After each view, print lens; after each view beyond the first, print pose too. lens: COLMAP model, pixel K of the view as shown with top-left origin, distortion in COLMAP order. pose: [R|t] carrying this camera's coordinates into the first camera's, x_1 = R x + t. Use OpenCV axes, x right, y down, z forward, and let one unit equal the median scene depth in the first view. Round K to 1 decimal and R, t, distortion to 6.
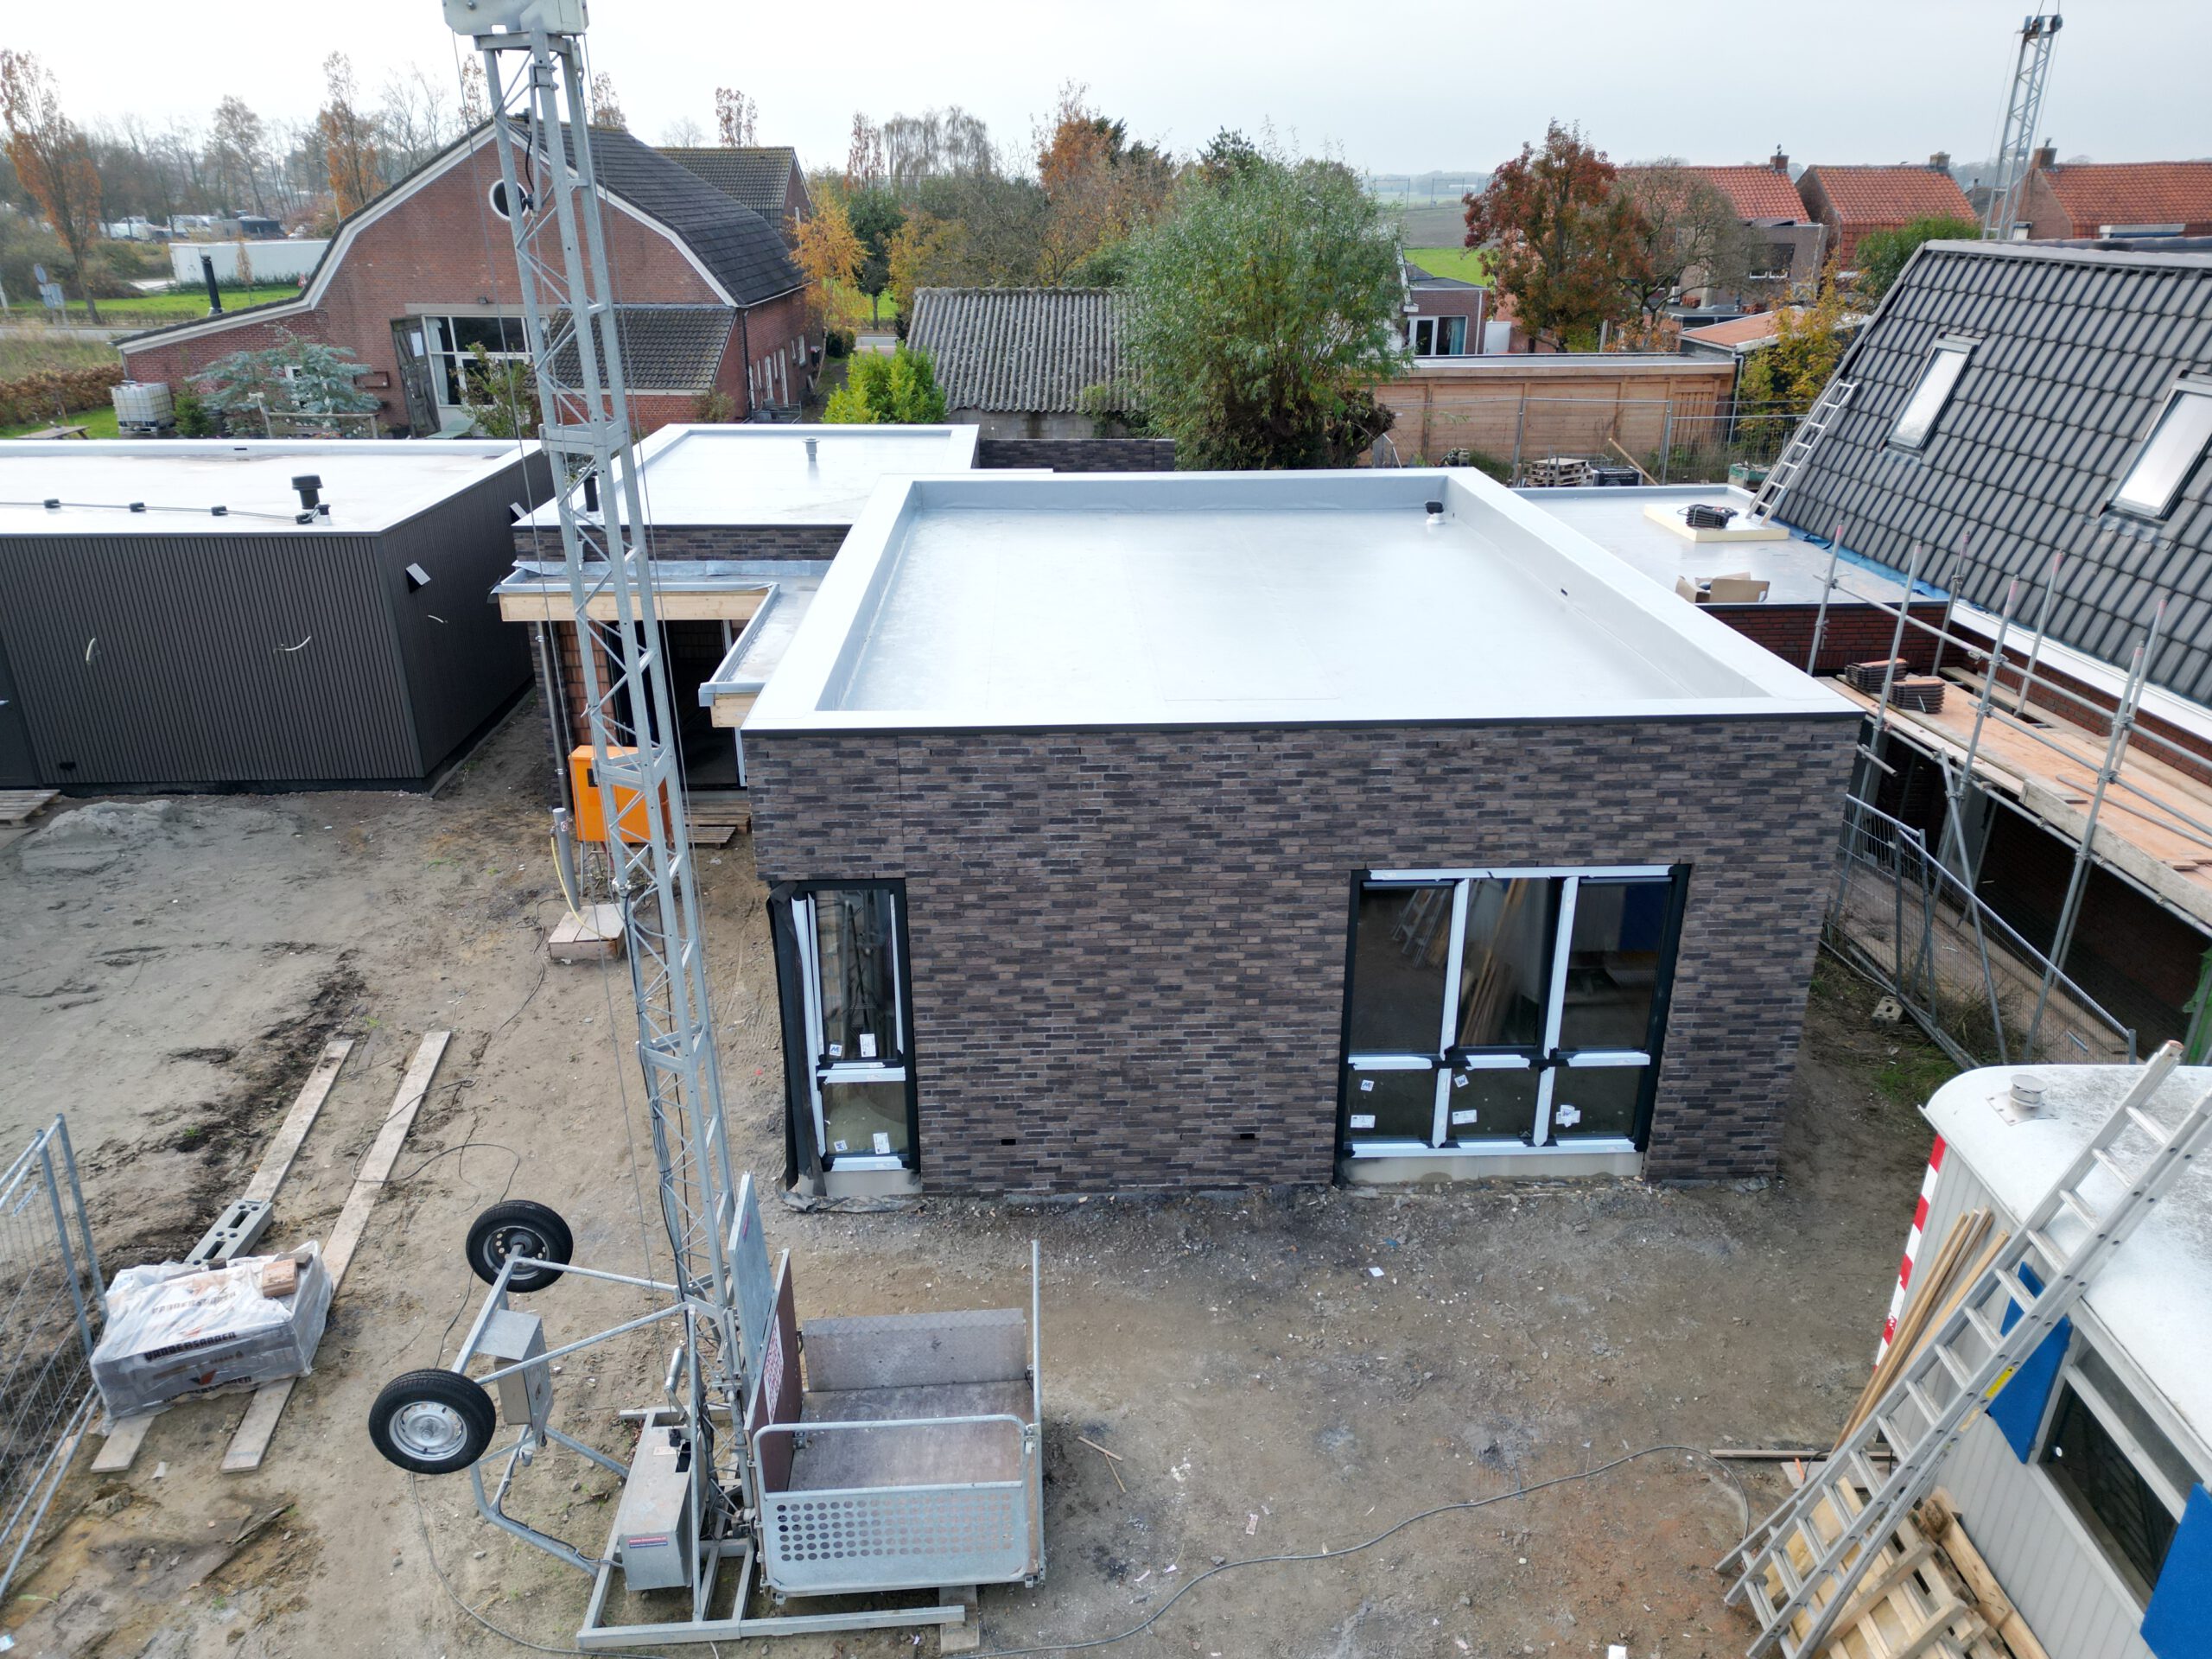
lens RADIAL K [[1527.1, 0, 1106.0], [0, 1527.1, 829.5], [0, 0, 1]] dist [0.121217, -0.147897]
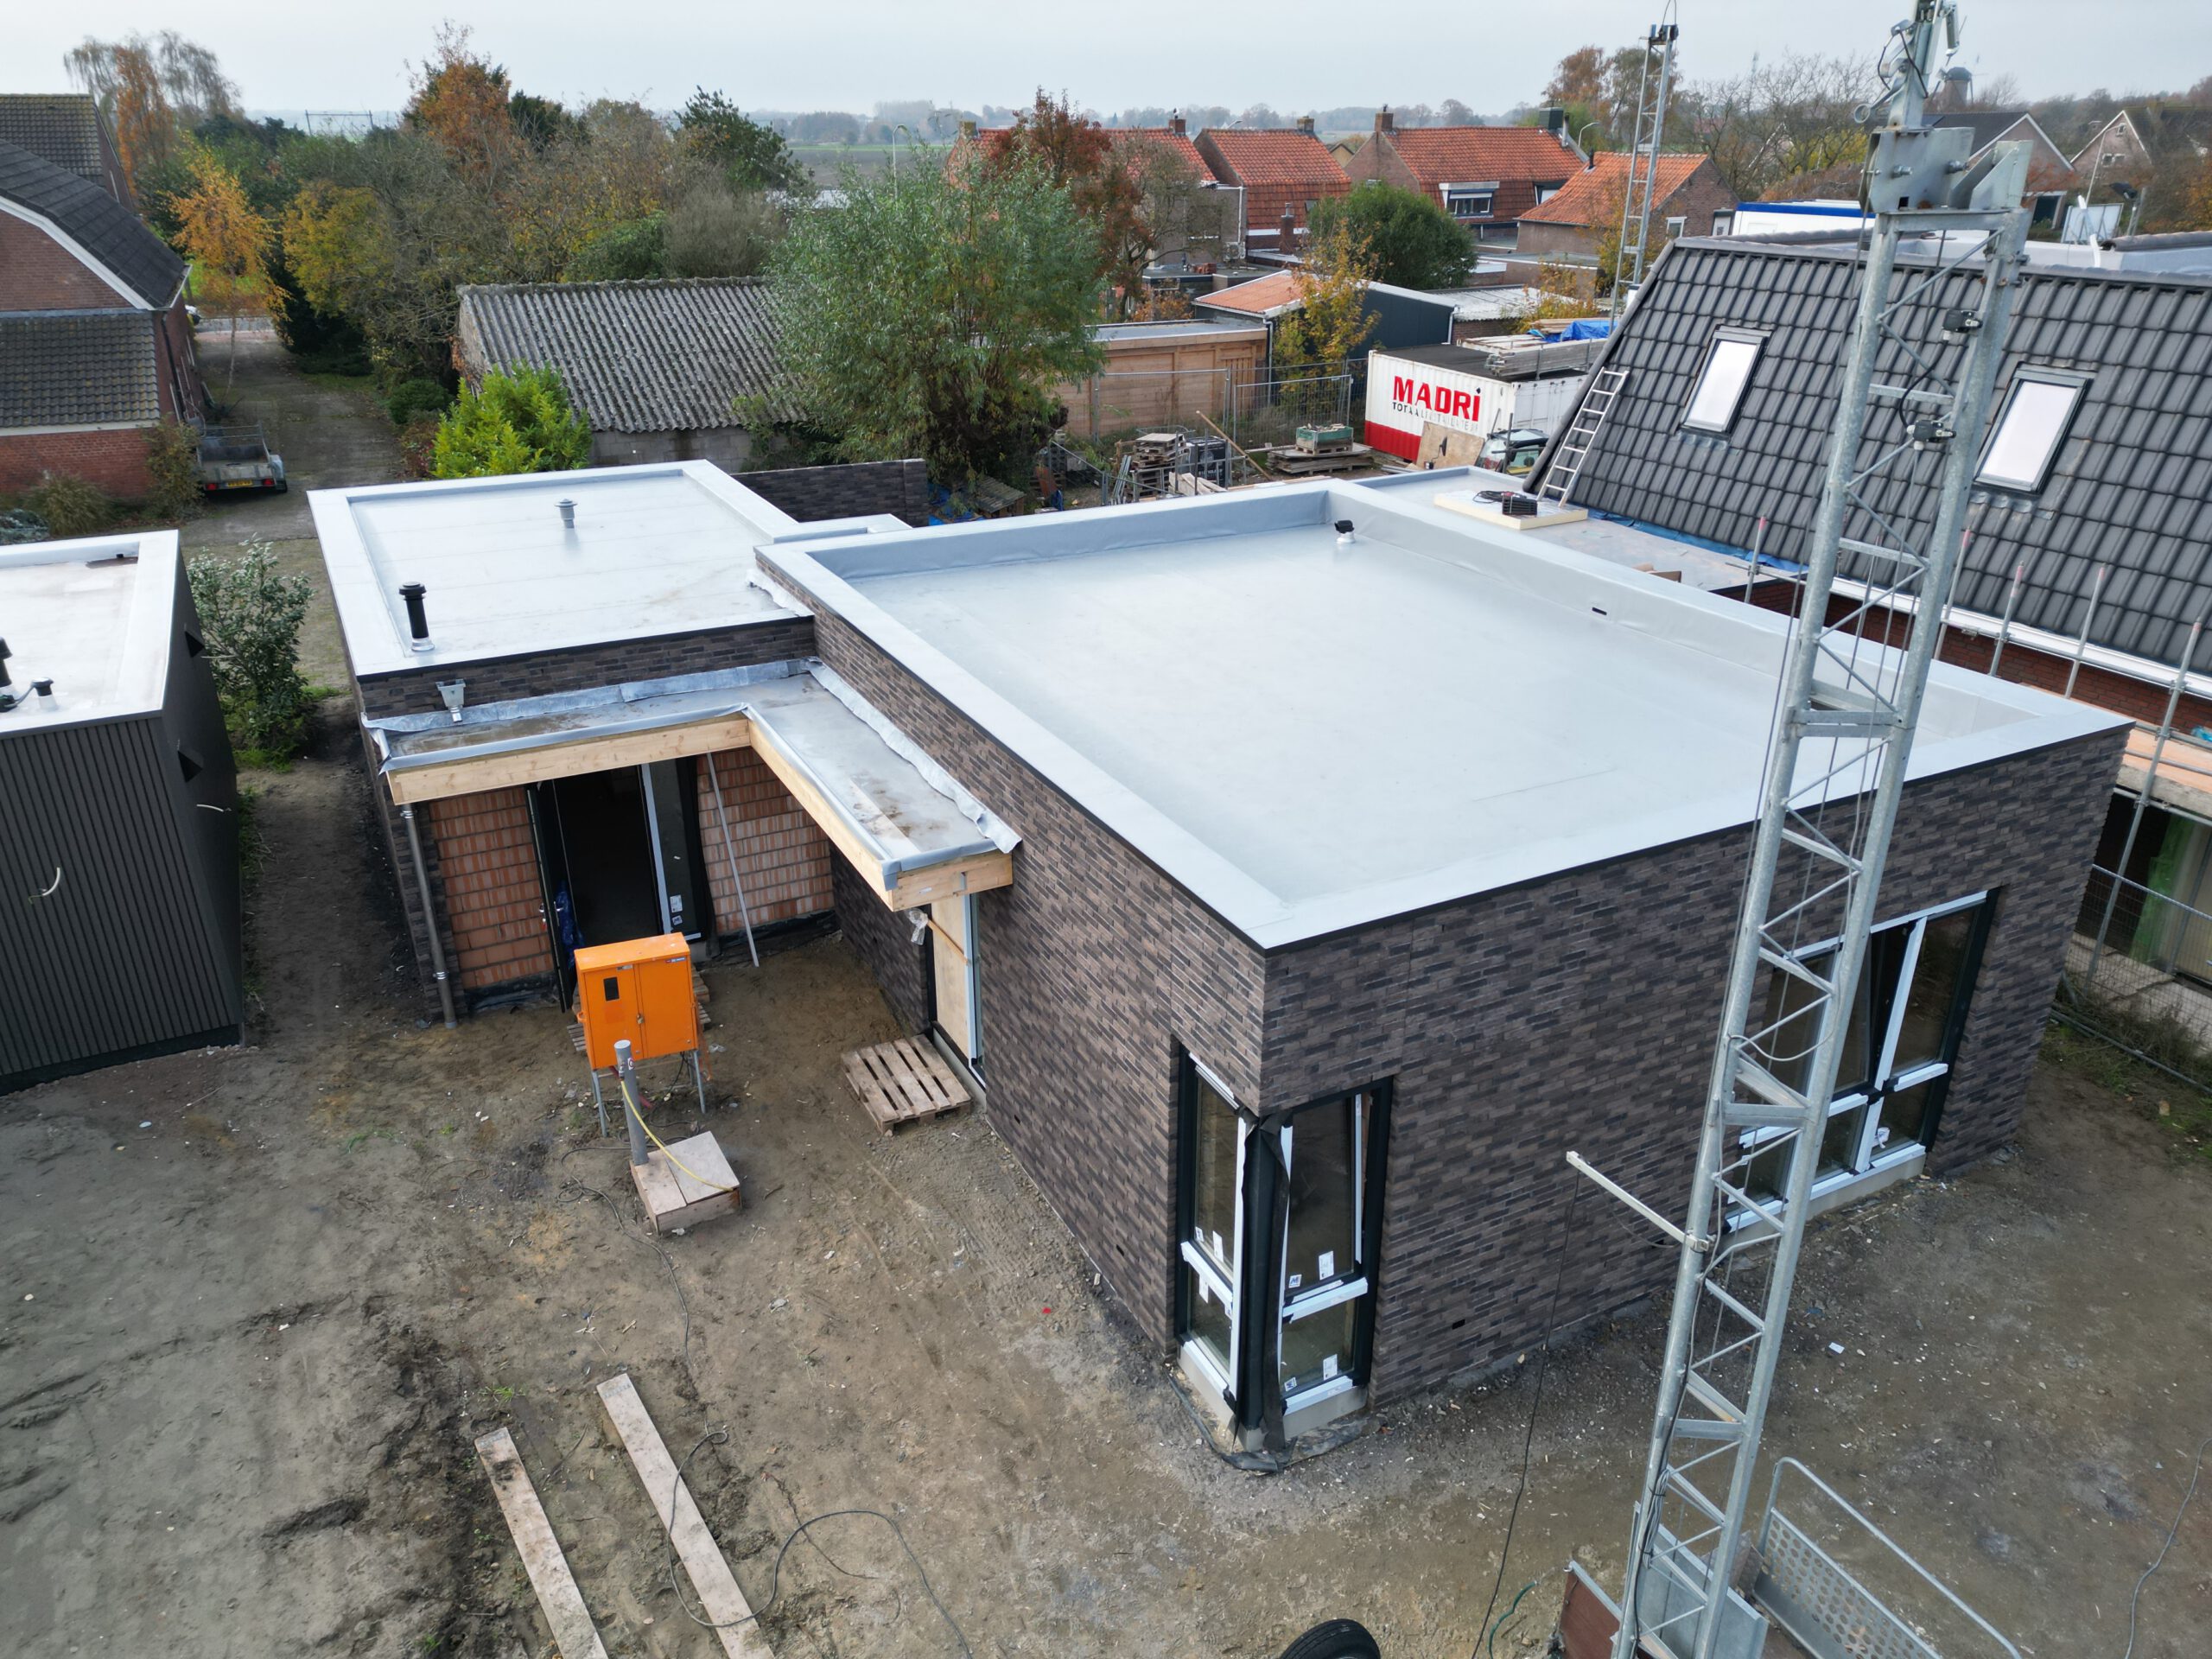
lens RADIAL K [[1547.3, 0, 1106.0], [0, 1547.3, 829.5], [0, 0, 1]] dist [0.059137, -0.043352]
pose [[0.906188, -0.174111, 0.385367, -0.563352], [0.161771, 0.984718, 0.064498, -0.176456], [-0.390708, 0.003894, 0.920506, 0.249595]]
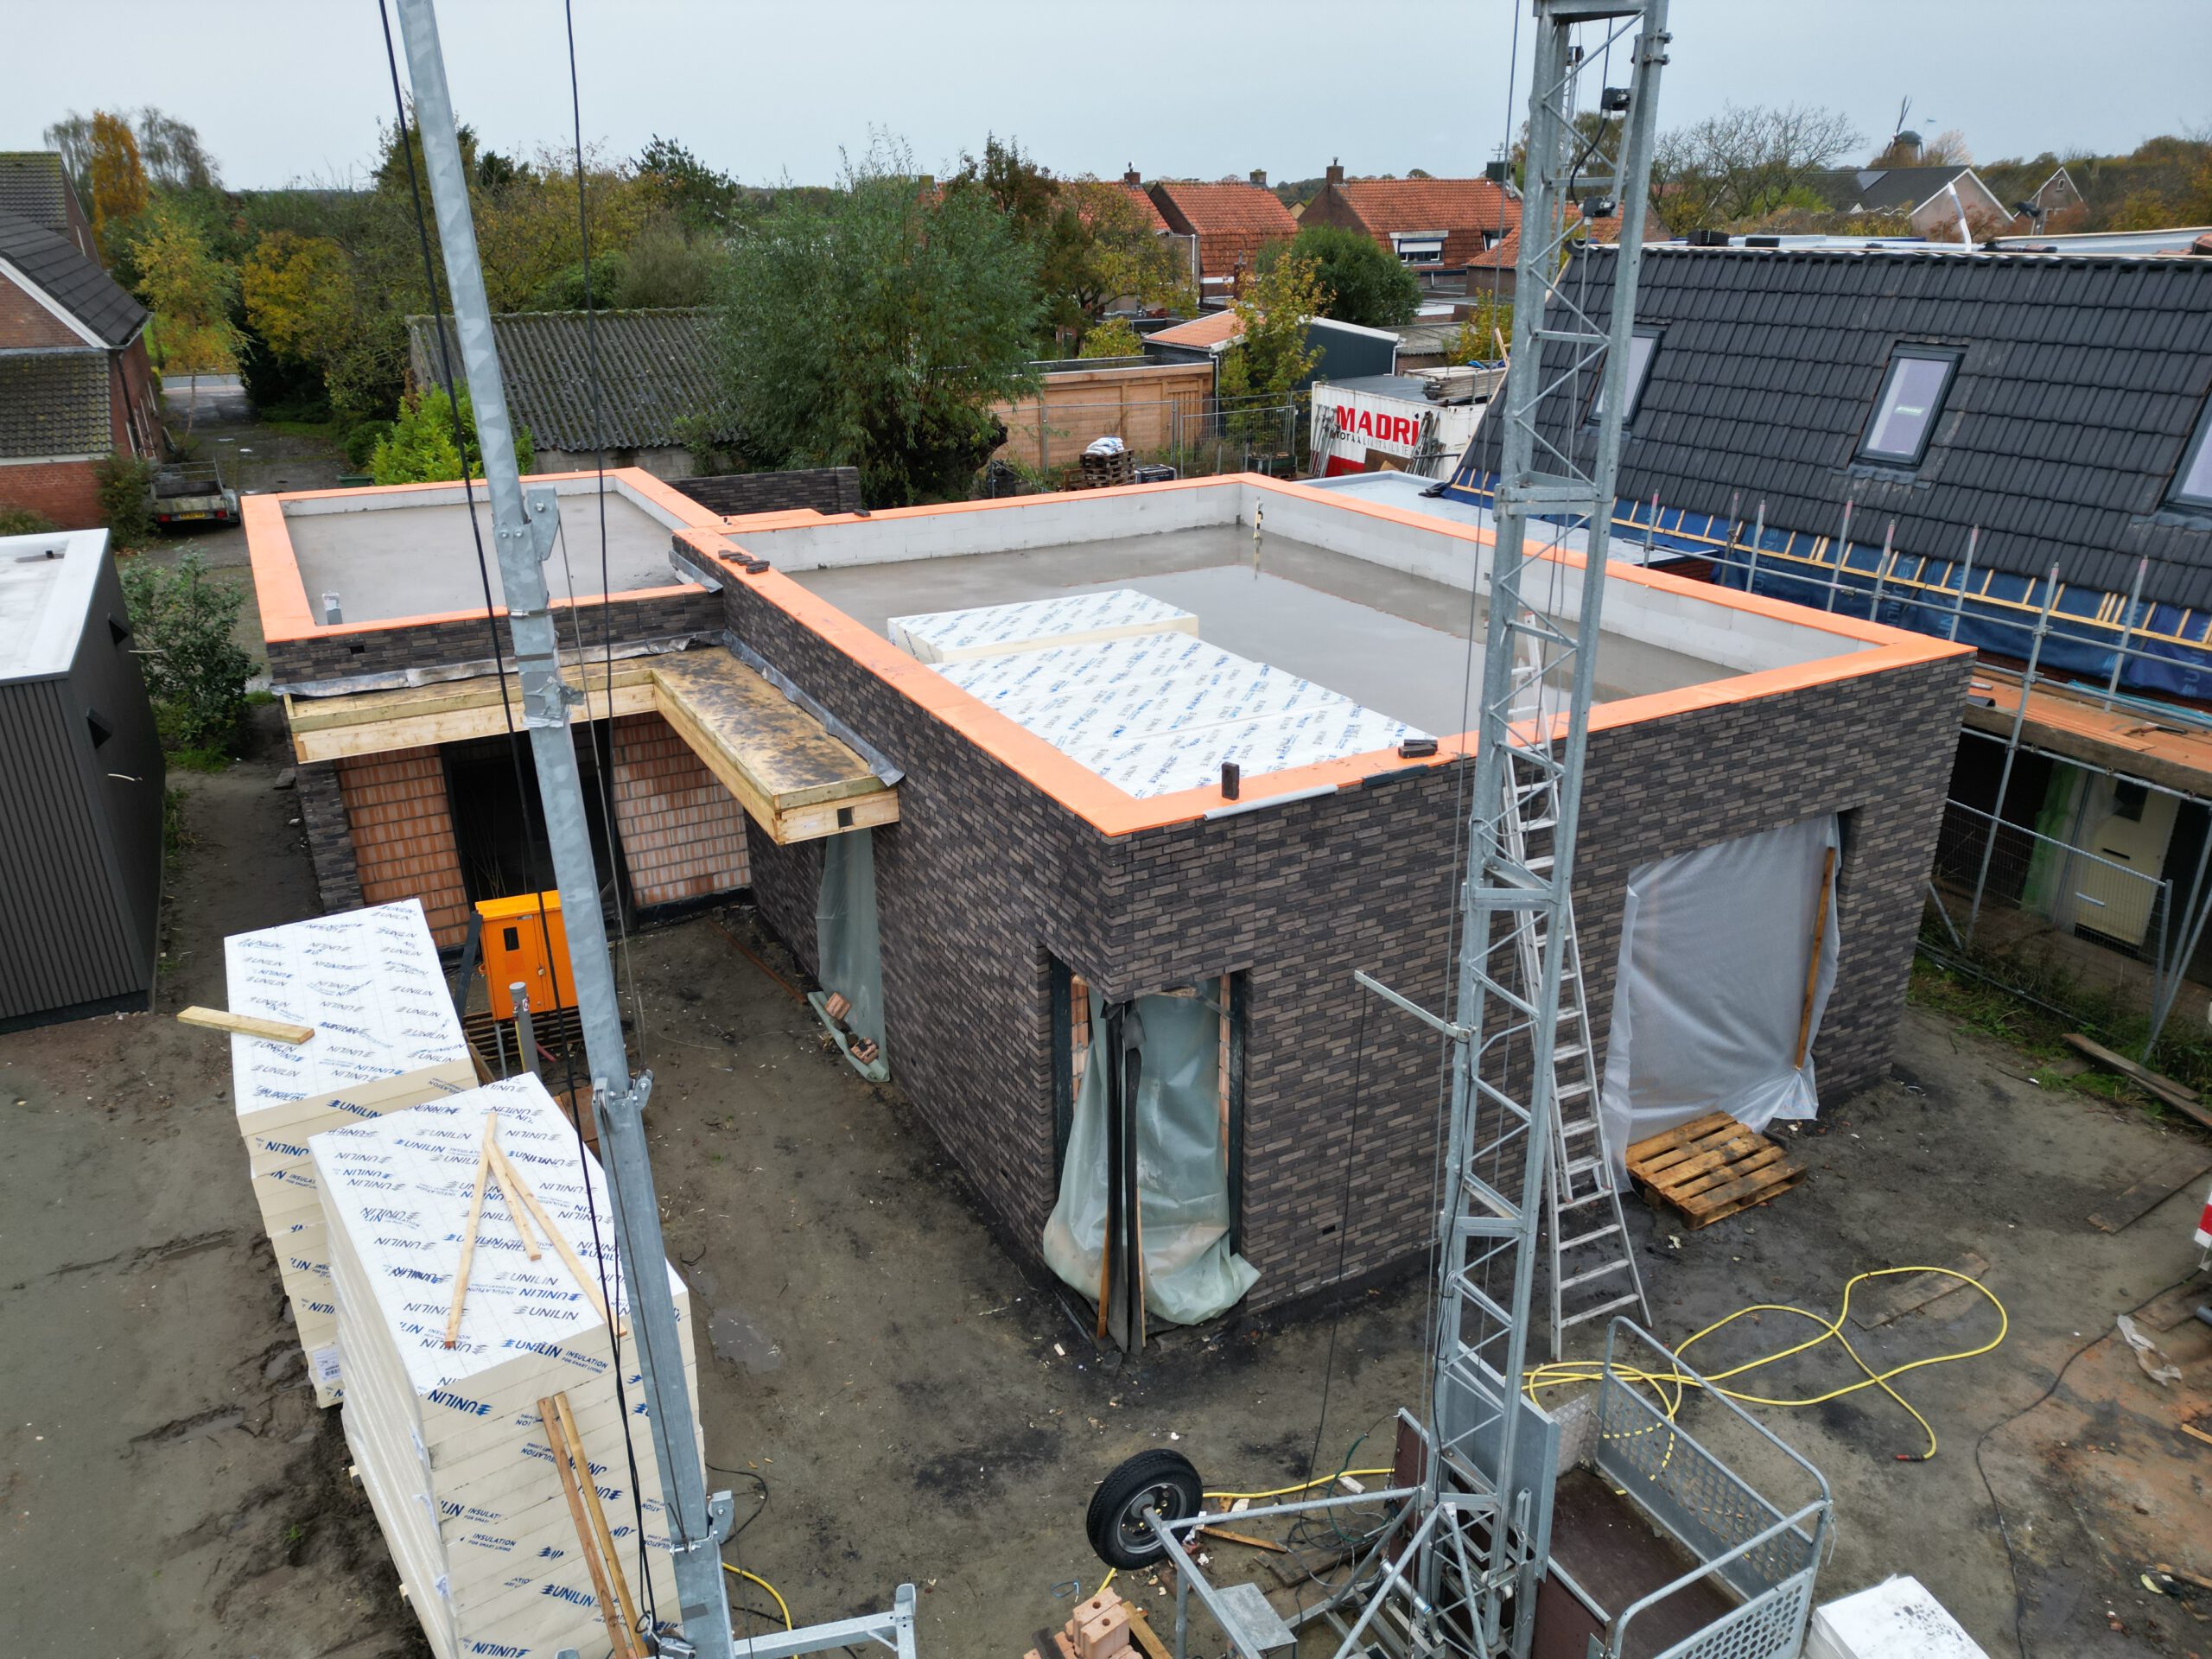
lens RADIAL K [[1542.4, 0, 1106.0], [0, 1542.4, 829.5], [0, 0, 1]] dist [0.075127, -0.064187]
pose [[0.899968, -0.171554, 0.400783, -0.525578], [0.175209, 0.984138, 0.027822, -0.082434], [-0.399199, 0.045182, 0.915750, 0.200920]]
